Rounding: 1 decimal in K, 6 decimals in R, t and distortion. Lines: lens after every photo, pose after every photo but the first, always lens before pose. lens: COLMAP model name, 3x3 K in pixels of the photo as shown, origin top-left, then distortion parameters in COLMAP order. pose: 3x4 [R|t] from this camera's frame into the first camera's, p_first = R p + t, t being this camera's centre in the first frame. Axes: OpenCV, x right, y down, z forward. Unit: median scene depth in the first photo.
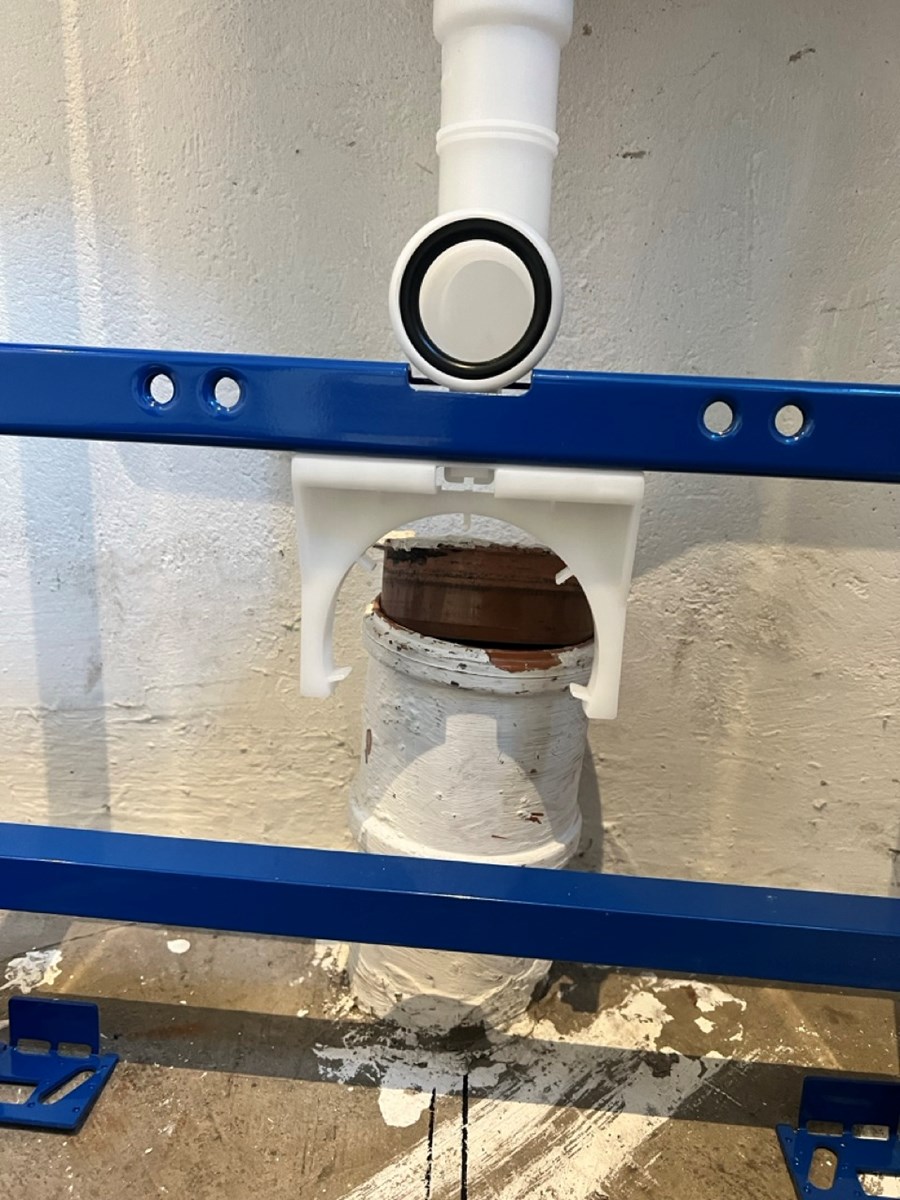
lens RADIAL K [[934.8, 0, 447.4], [0, 934.8, 590.8], [0, 0, 1]] dist [0.026857, -0.048183]
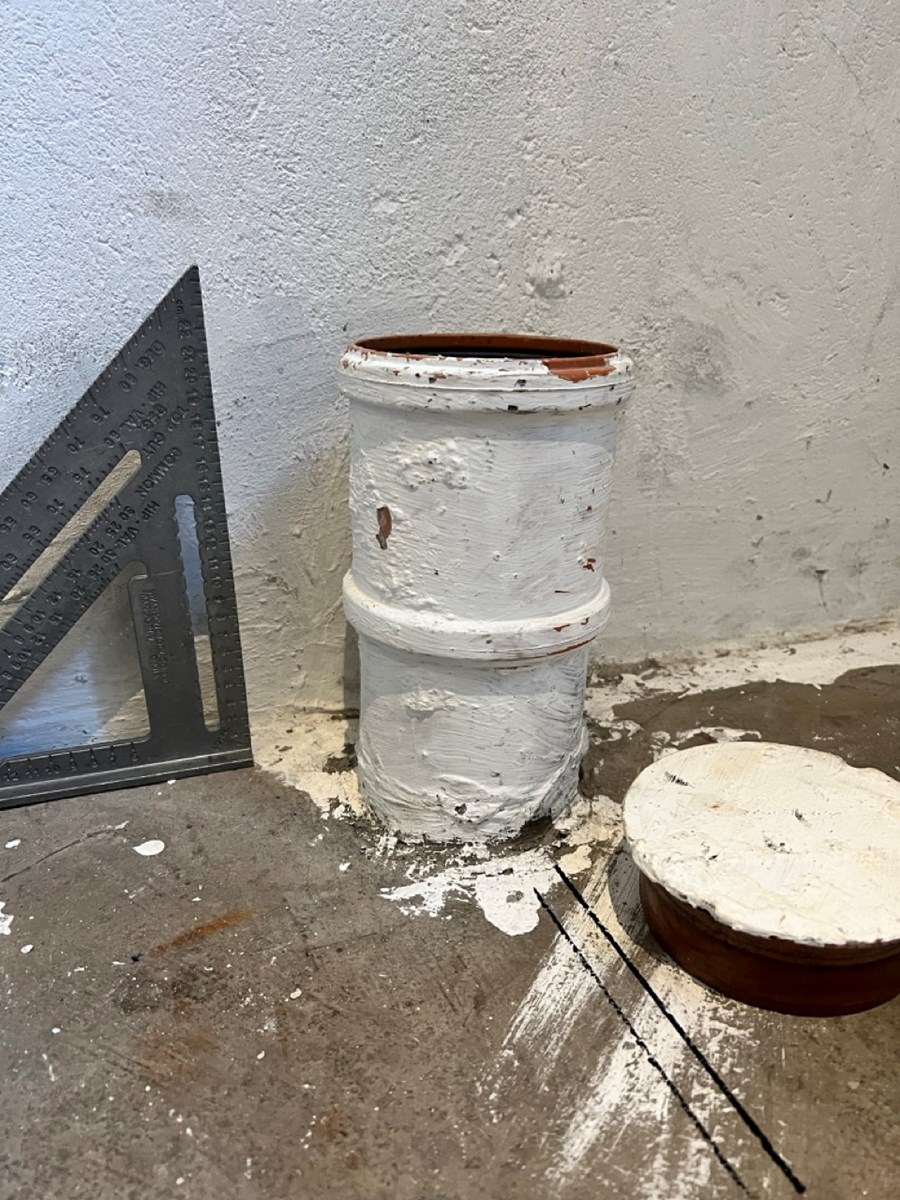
lens RADIAL K [[934.8, 0, 438.7], [0, 934.8, 600.7], [0, 0, 1]] dist [0.026857, -0.048183]
pose [[0.927334, -0.205204, 0.312959, -0.289360], [0.174668, 0.976916, 0.122991, 0.127526], [-0.330972, -0.059390, 0.941770, 0.192402]]
